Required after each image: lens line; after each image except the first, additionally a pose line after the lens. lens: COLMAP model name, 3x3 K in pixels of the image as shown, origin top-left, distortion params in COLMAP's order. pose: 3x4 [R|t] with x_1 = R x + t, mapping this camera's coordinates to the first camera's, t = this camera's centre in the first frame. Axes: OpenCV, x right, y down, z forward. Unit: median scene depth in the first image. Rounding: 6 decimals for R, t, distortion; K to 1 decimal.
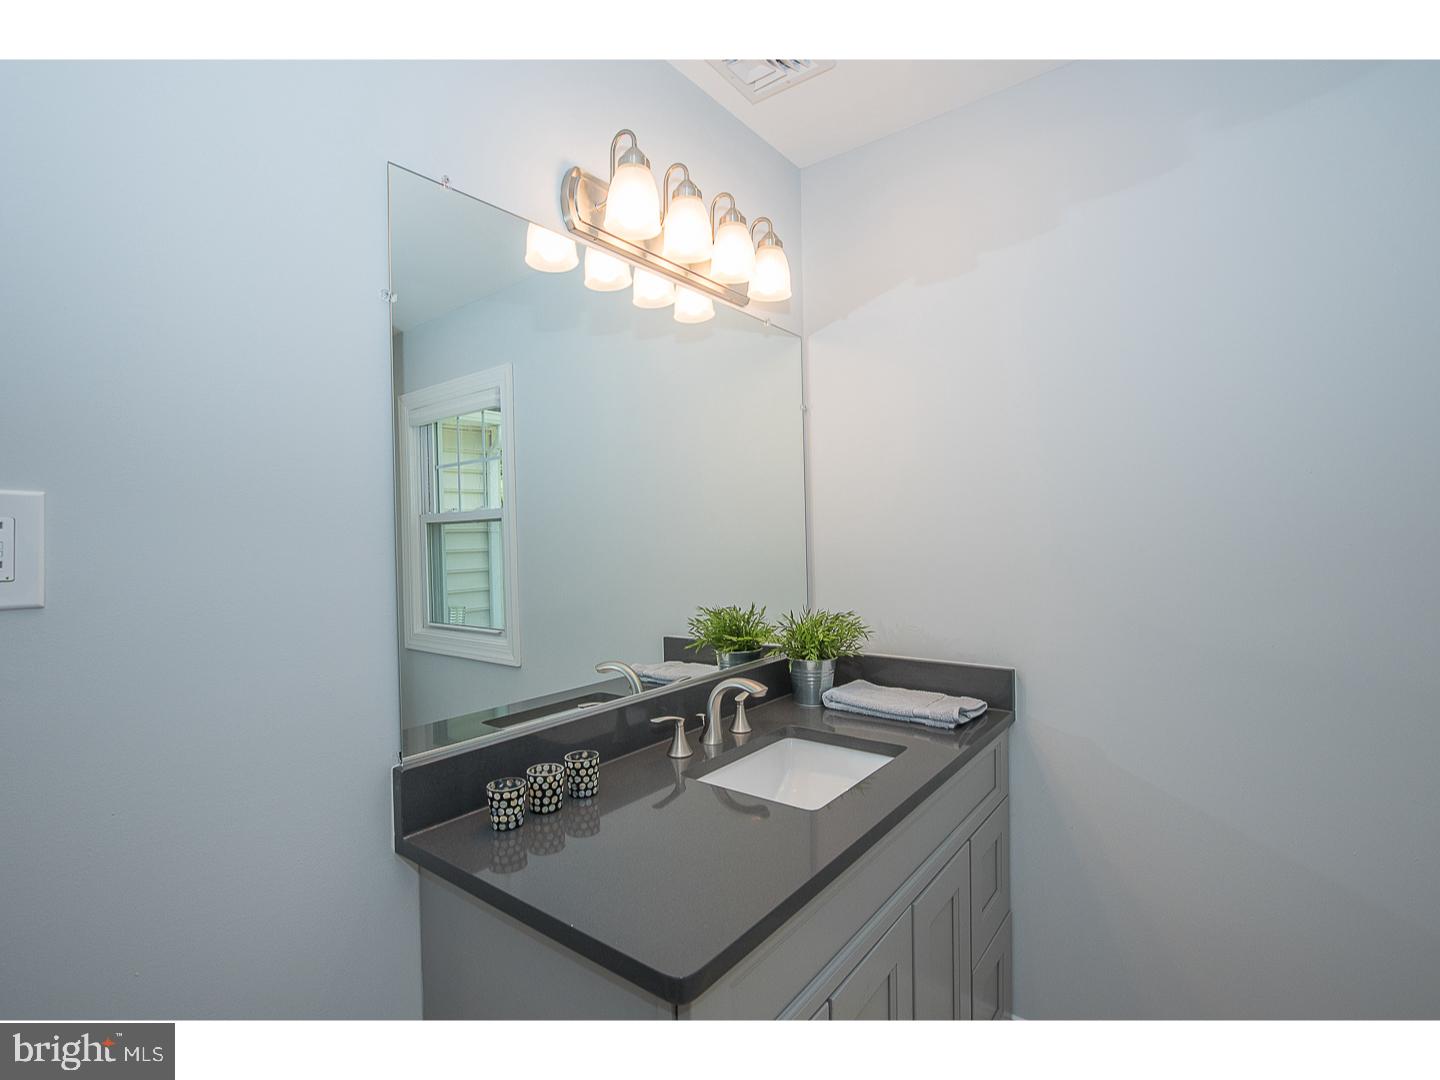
lens RADIAL K [[670.8, 0, 720.0], [0, 670.8, 540.0], [0, 0, 1]] dist [-0.002153, -0.000156]
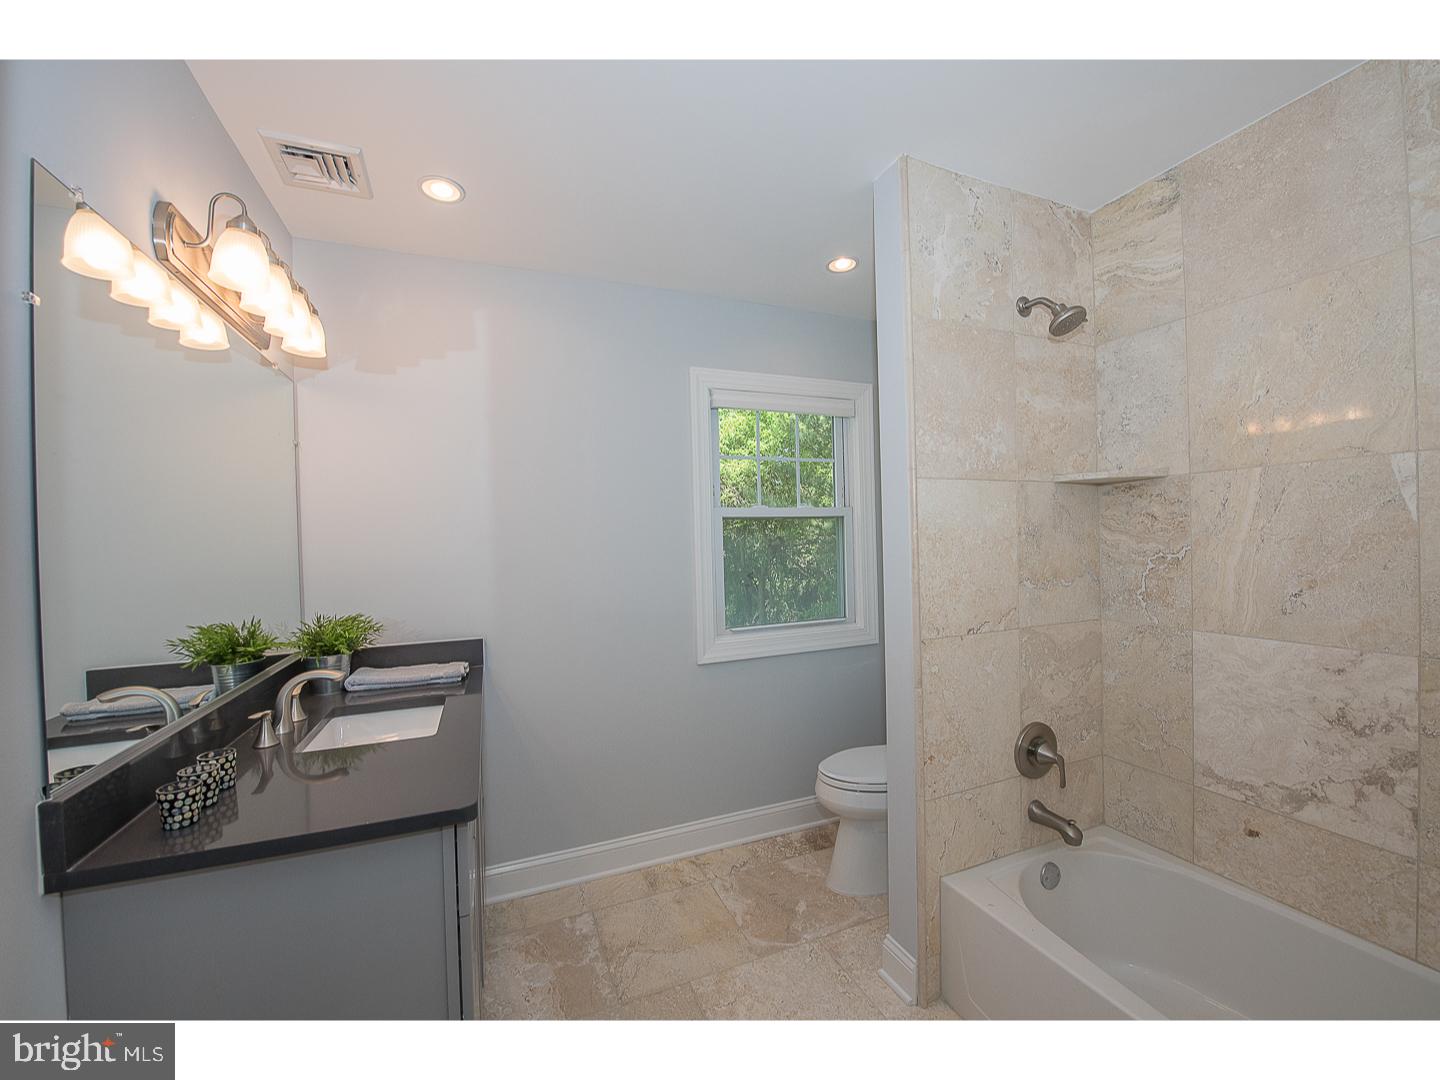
lens RADIAL K [[579.5, 0, 720.0], [0, 579.5, 540.0], [0, 0, 1]] dist [-0.001376, -0.000010]
pose [[0.495626, 0.008395, 0.868496, -0.536975], [0.017601, 0.999651, -0.019707, 0.002536], [-0.868358, 0.025054, 0.495305, -0.170999]]
